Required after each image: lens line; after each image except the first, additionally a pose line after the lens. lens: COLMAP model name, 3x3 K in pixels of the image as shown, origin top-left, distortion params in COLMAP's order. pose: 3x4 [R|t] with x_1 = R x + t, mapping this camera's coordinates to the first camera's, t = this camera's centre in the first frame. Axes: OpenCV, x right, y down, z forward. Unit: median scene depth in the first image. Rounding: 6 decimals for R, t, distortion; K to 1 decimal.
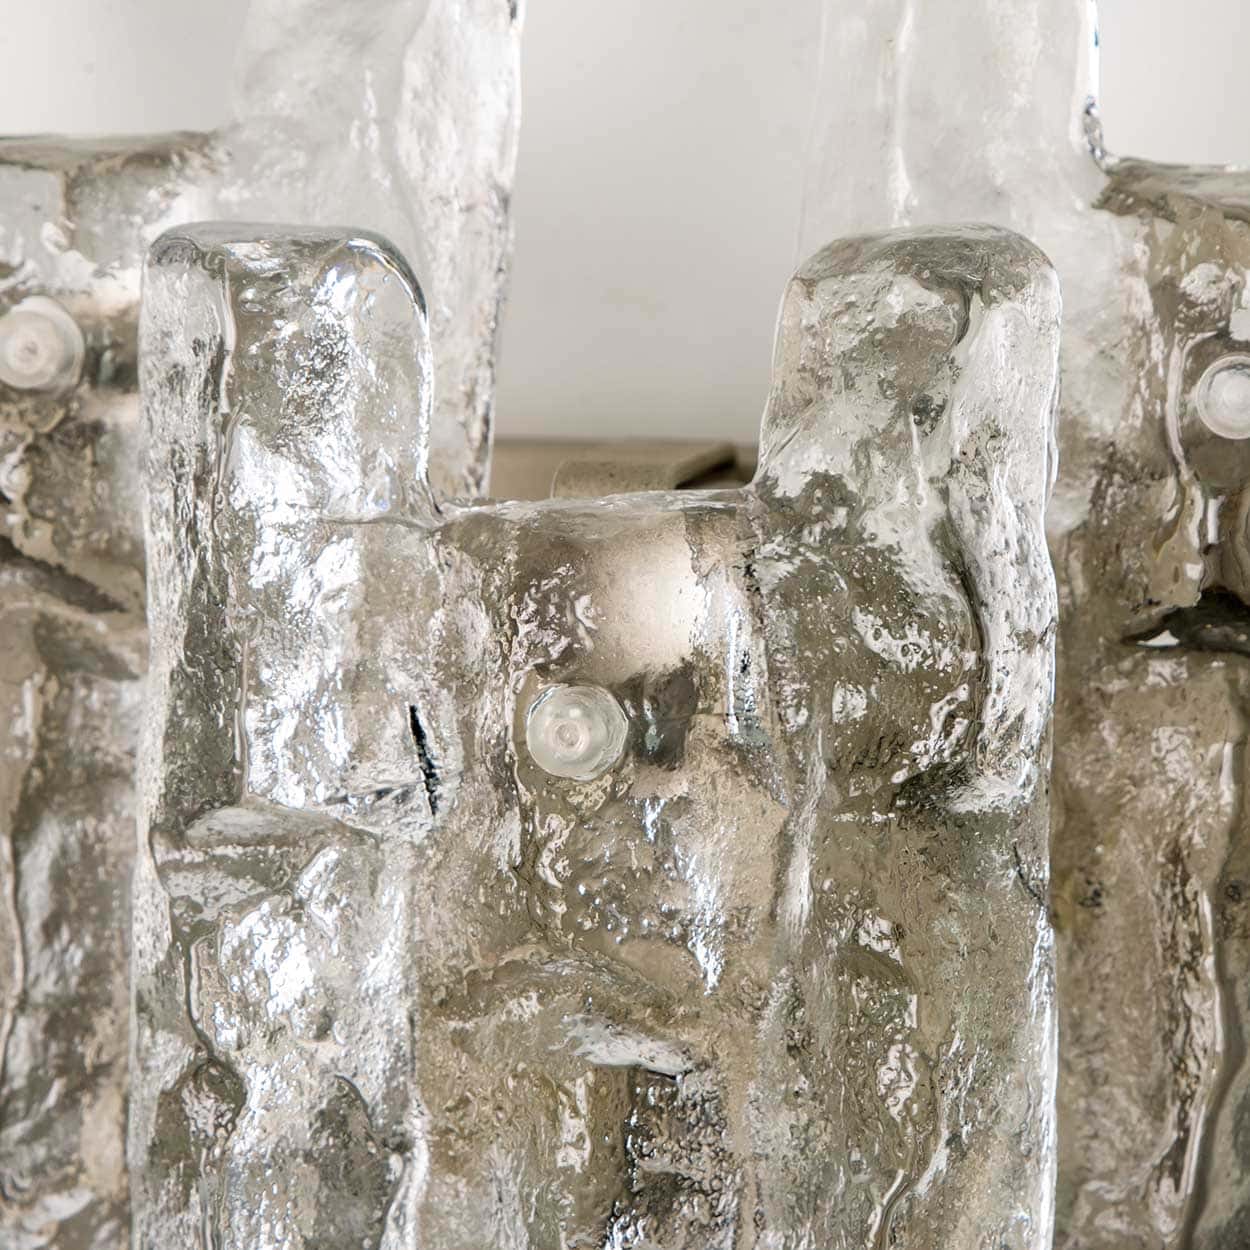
lens RADIAL K [[6295.2, 0, 624.7], [0, 6295.2, 623.8], [0, 0, 1]] dist [-0.074364, 0.000000]
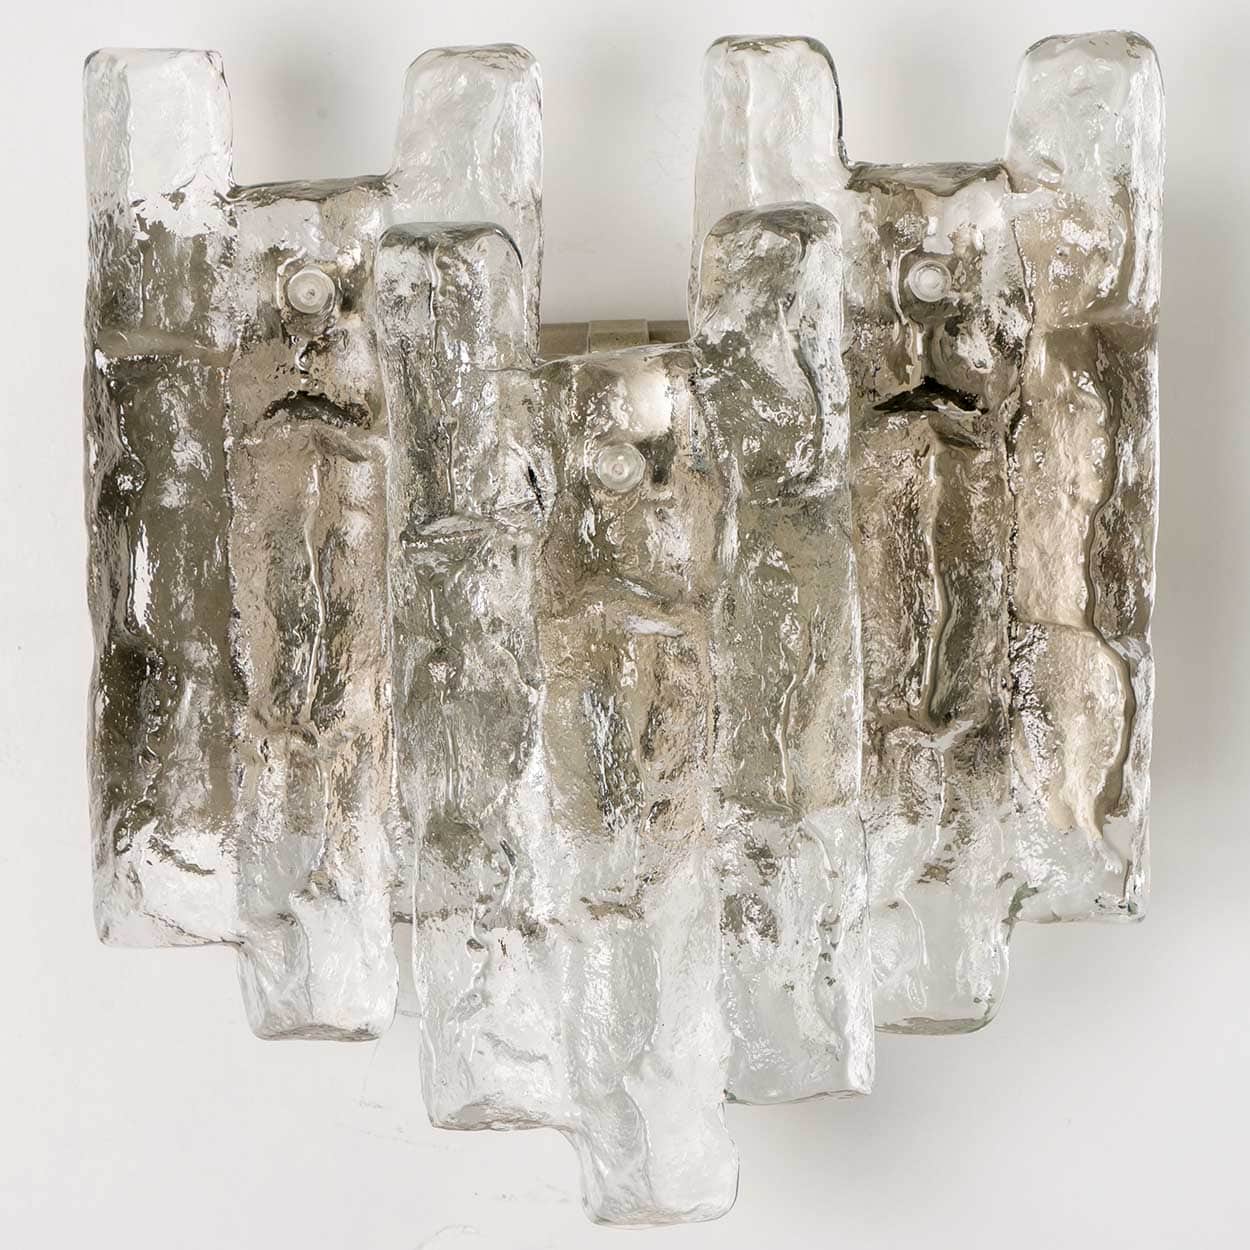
lens RADIAL K [[5922.4, 0, 626.3], [0, 5922.4, 627.8], [0, 0, 1]] dist [-0.132521, 0.000000]
pose [[0.990880, -0.066619, 0.117124, -0.226766], [0.064044, 0.997618, 0.025611, 0.019646], [-0.118551, -0.017876, 0.992787, -0.859113]]
